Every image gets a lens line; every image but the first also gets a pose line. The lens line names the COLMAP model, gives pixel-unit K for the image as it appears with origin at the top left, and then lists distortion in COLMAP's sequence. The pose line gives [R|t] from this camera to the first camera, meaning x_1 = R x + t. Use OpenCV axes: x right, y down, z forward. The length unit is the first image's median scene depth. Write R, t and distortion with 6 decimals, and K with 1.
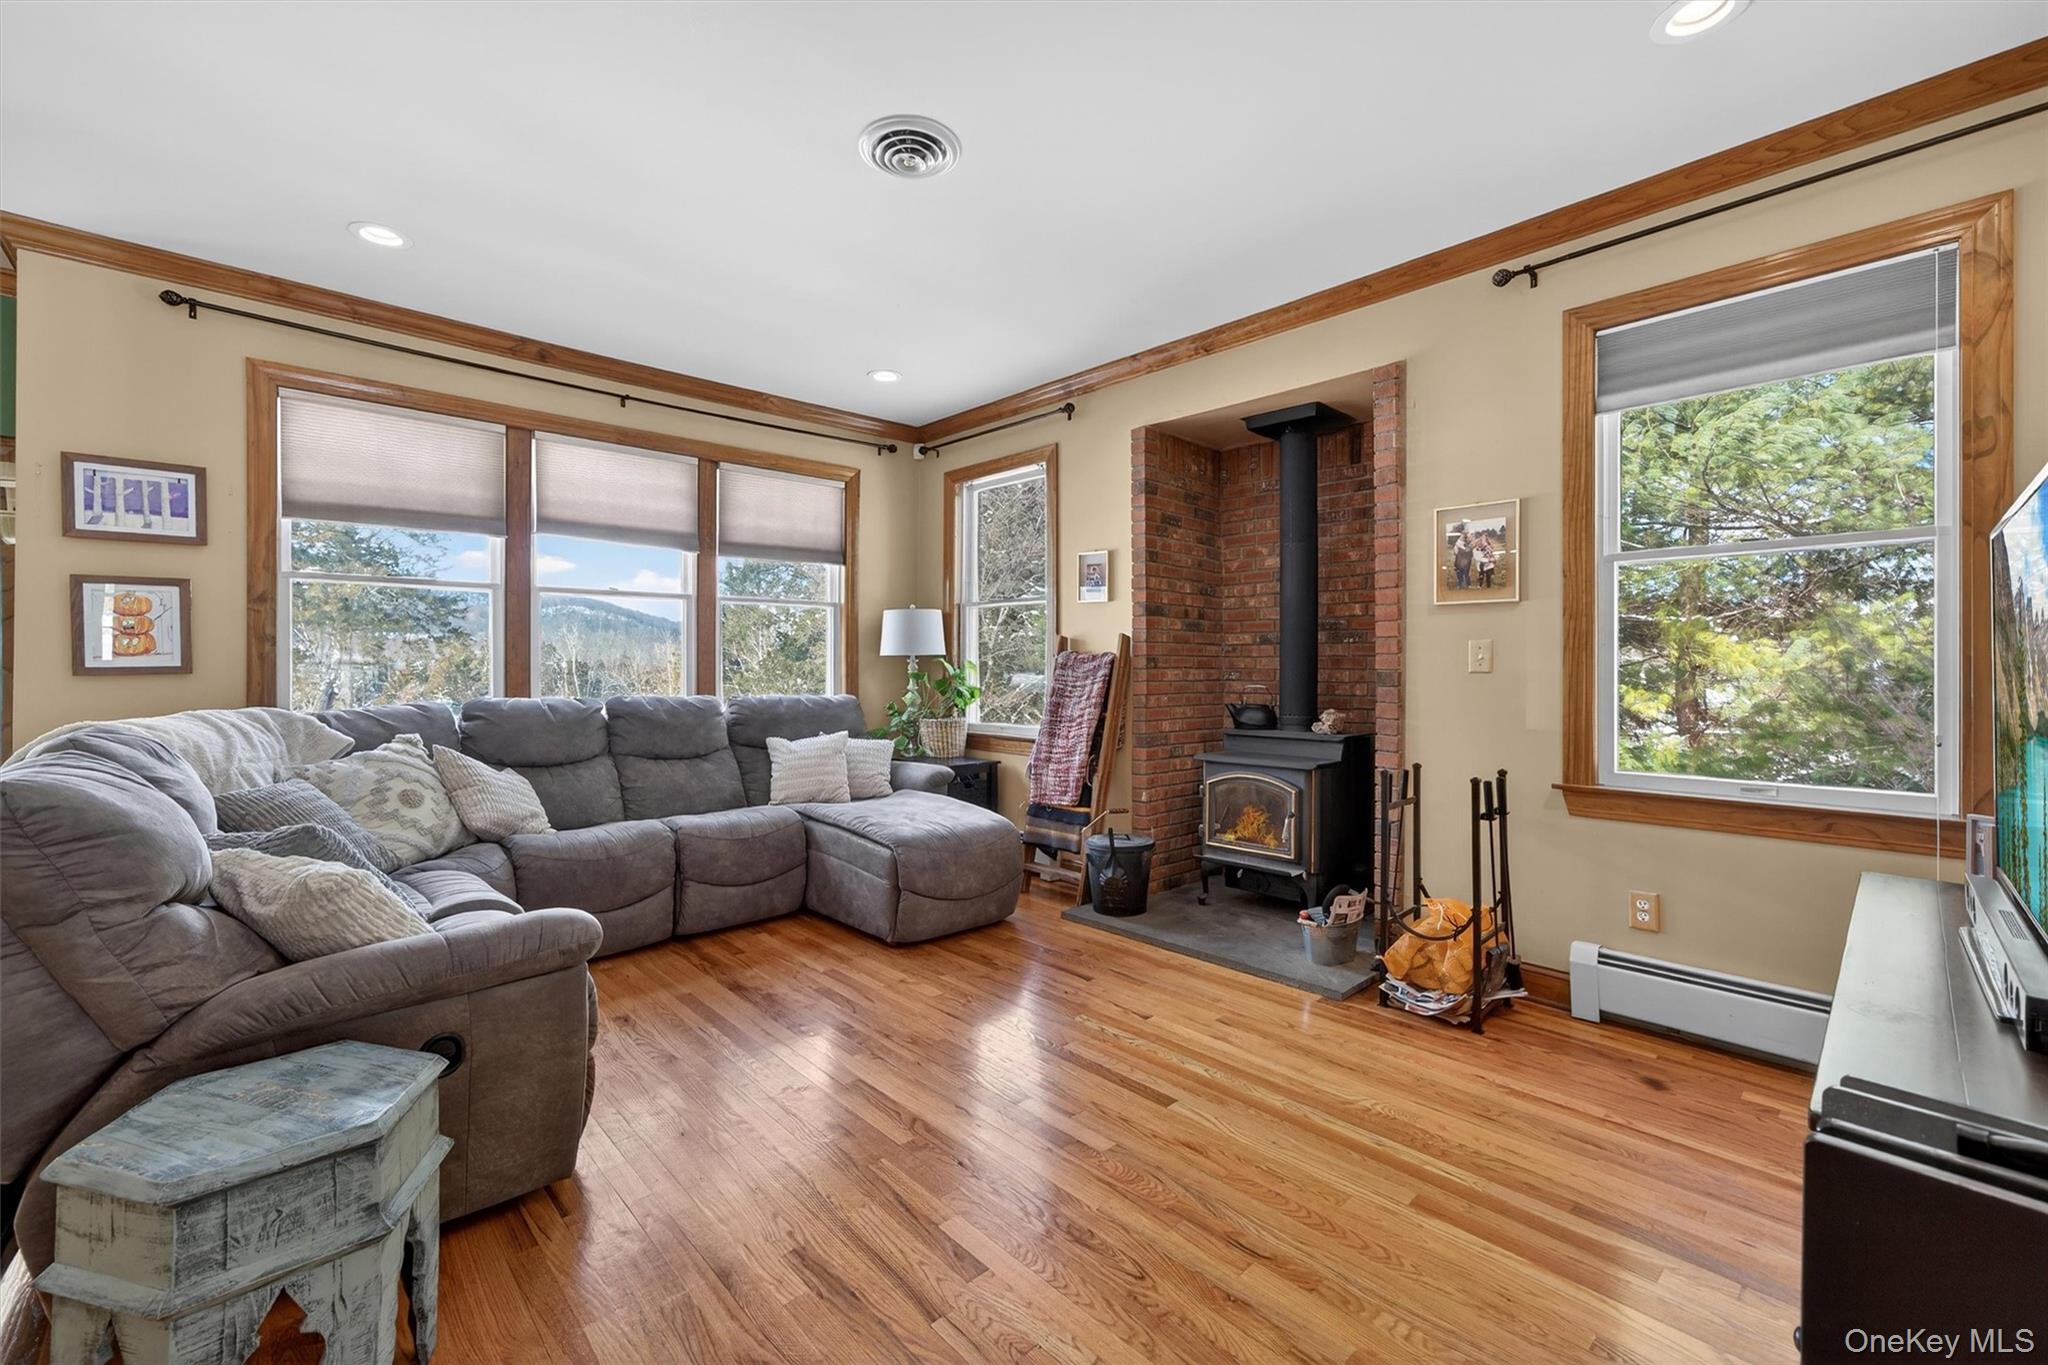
lens RADIAL K [[839.2, 0, 1017.4], [0, 839.2, 666.8], [0, 0, 1]] dist [0.000070, 0.005854]
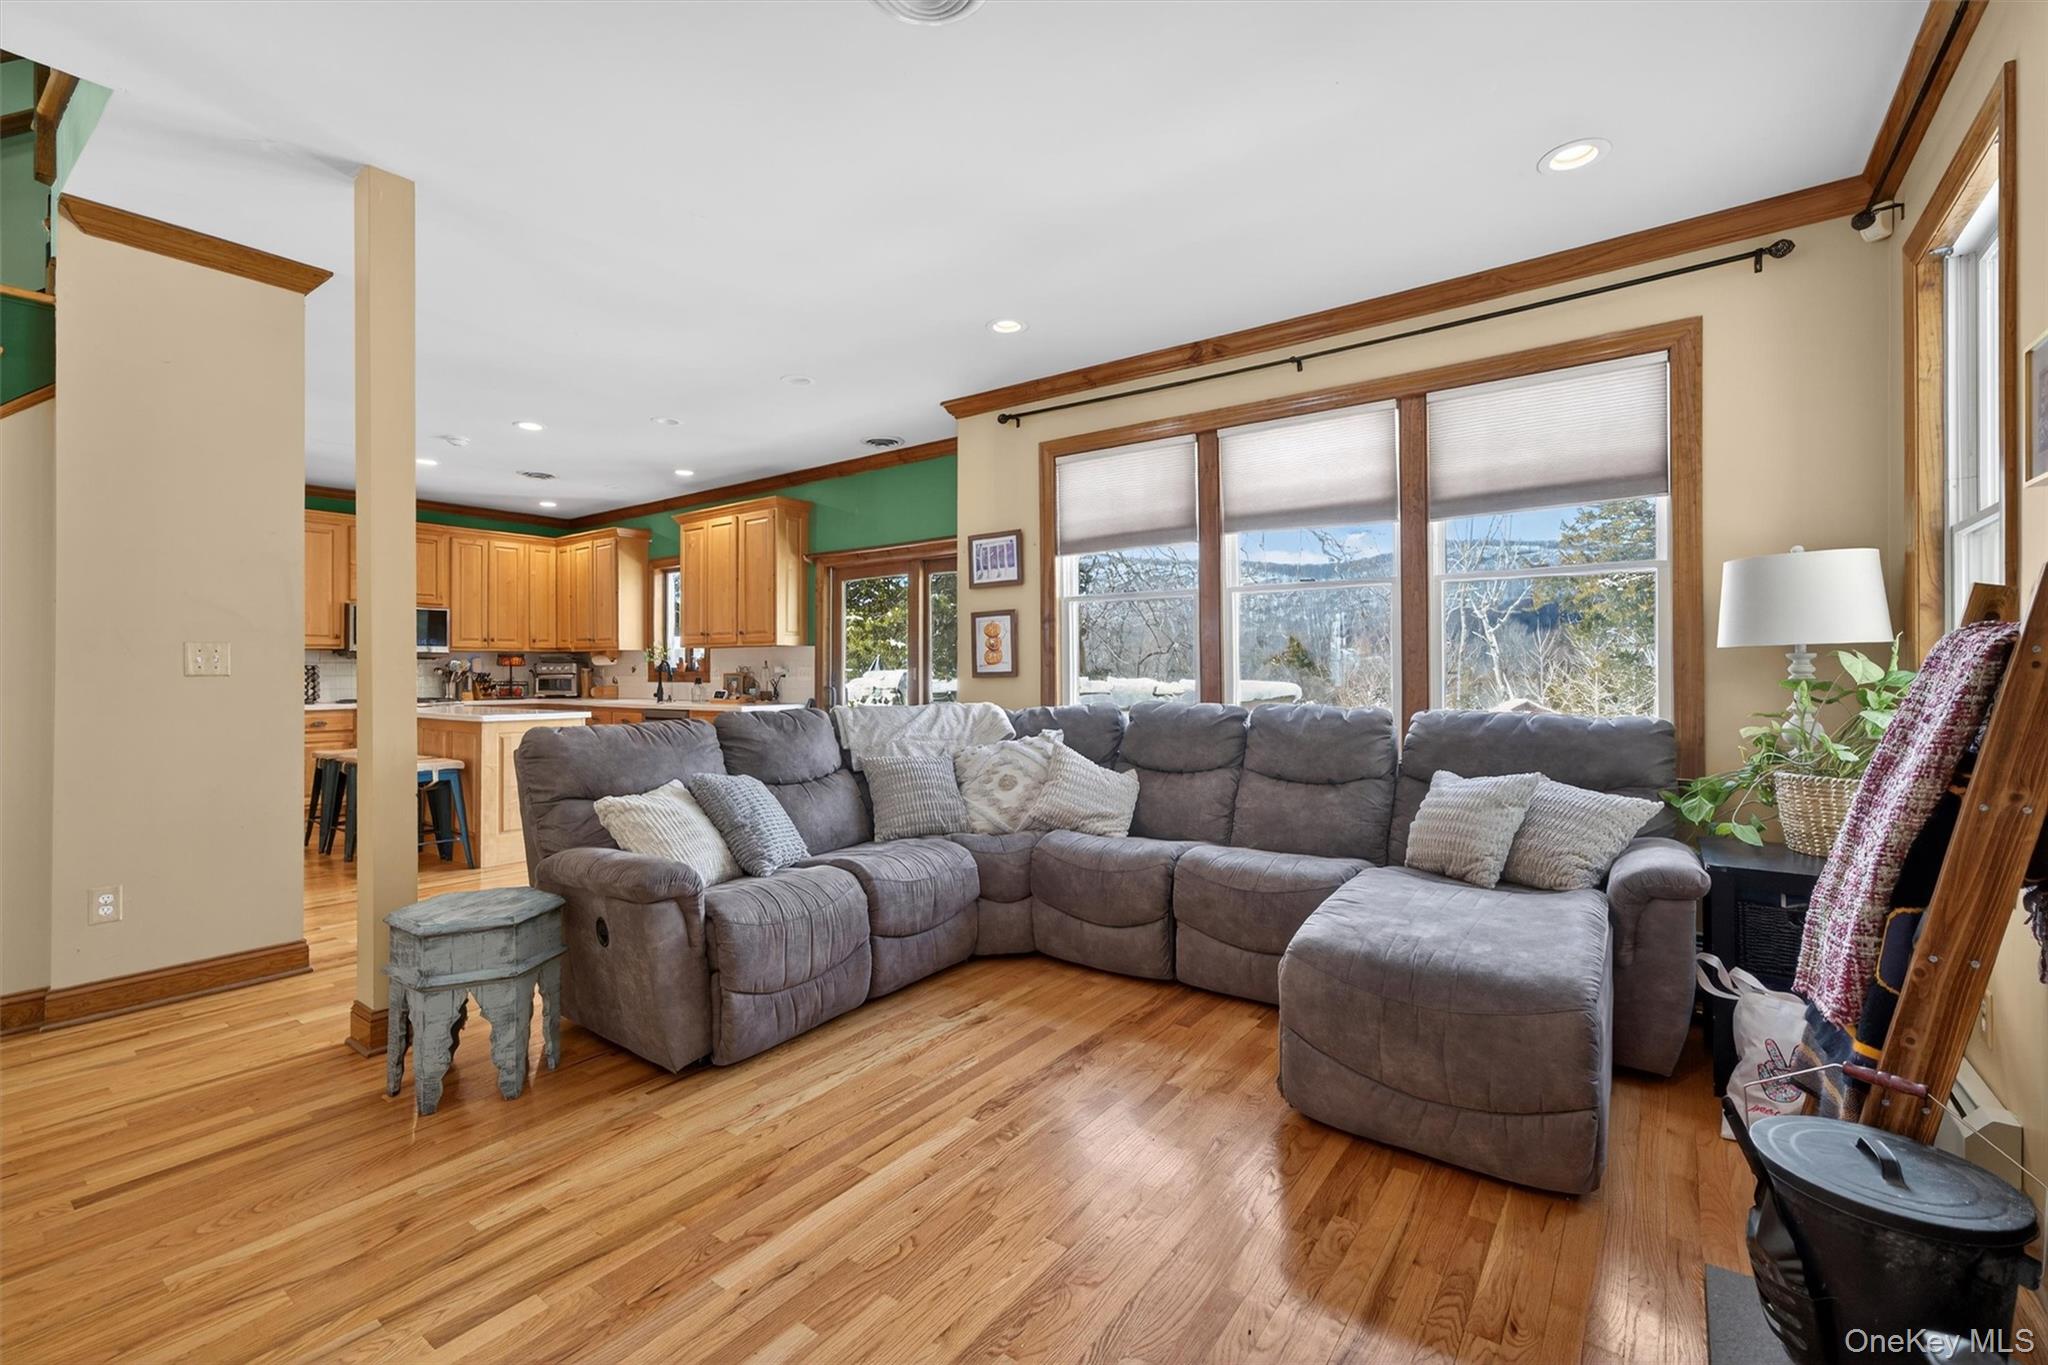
lens RADIAL K [[891.0, 0, 1024.0], [0, 891.0, 682.5], [0, 0, 1]] dist [-0.093273, 0.067683]
pose [[0.189285, 0.010739, -0.981863, 0.458158], [0.004949, 0.999917, 0.011890, 0.000781], [0.981910, -0.007110, 0.189216, 0.680235]]
